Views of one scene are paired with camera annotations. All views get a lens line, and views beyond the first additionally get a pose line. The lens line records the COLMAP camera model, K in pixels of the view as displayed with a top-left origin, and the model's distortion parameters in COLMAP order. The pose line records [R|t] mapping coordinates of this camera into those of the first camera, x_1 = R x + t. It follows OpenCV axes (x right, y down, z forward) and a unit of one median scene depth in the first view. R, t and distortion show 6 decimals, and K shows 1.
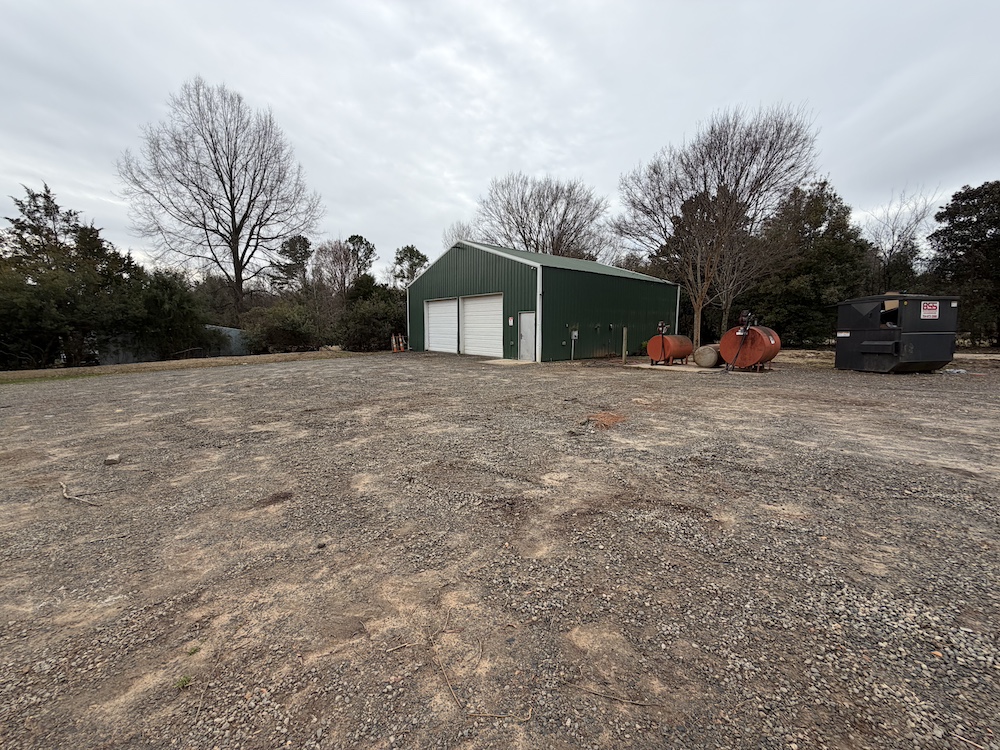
lens RADIAL K [[403.6, 0, 500.0], [0, 403.6, 375.0], [0, 0, 1]] dist [-0.006722, -0.000308]
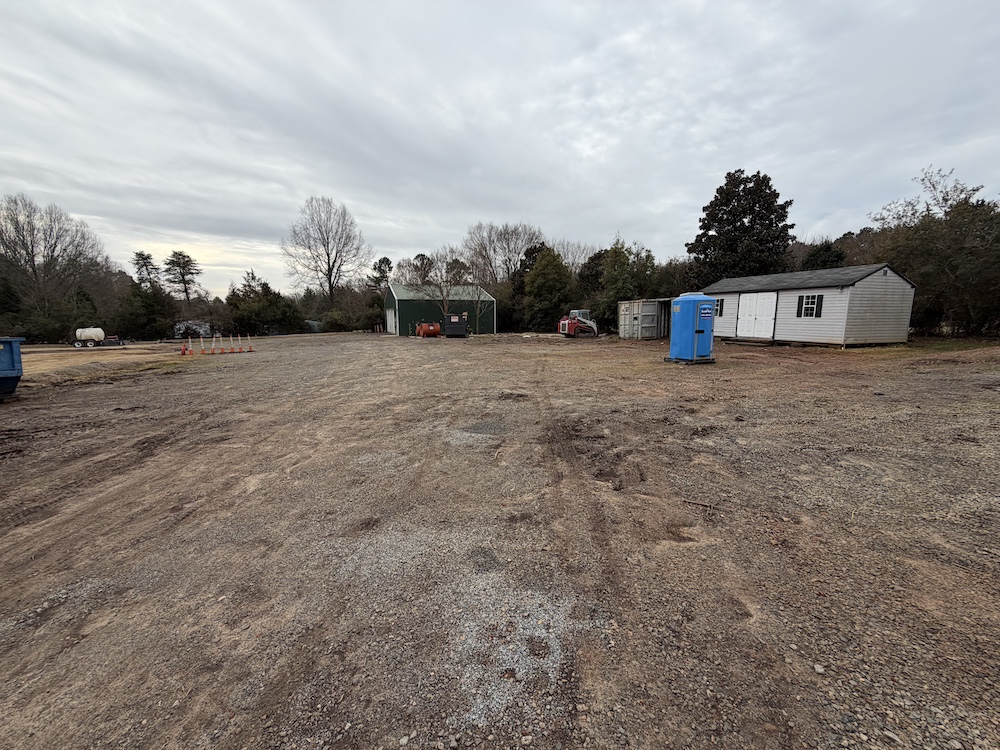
lens RADIAL K [[398.5, 0, 499.8], [0, 398.5, 370.7], [0, 0, 1]] dist [-0.001919, -0.000017]
pose [[0.956181, 0.033480, -0.290856, 1.208653], [-0.025590, 0.999195, 0.030889, 0.079257], [0.291656, -0.022093, 0.956268, -1.047759]]
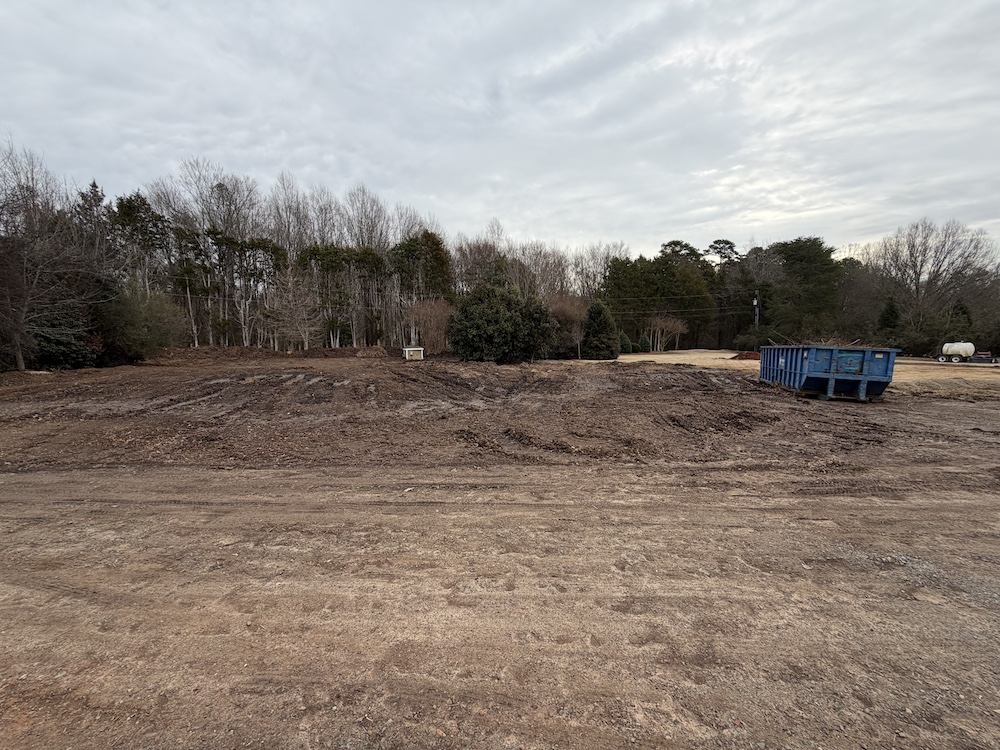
lens RADIAL K [[395.5, 0, 498.7], [0, 395.5, 376.6], [0, 0, 1]] dist [-0.000187, -0.000068]
pose [[-0.372535, 0.095562, -0.923085, 1.231418], [-0.094316, 0.985635, 0.140101, 0.081956], [0.923213, 0.139254, -0.358170, -1.066796]]
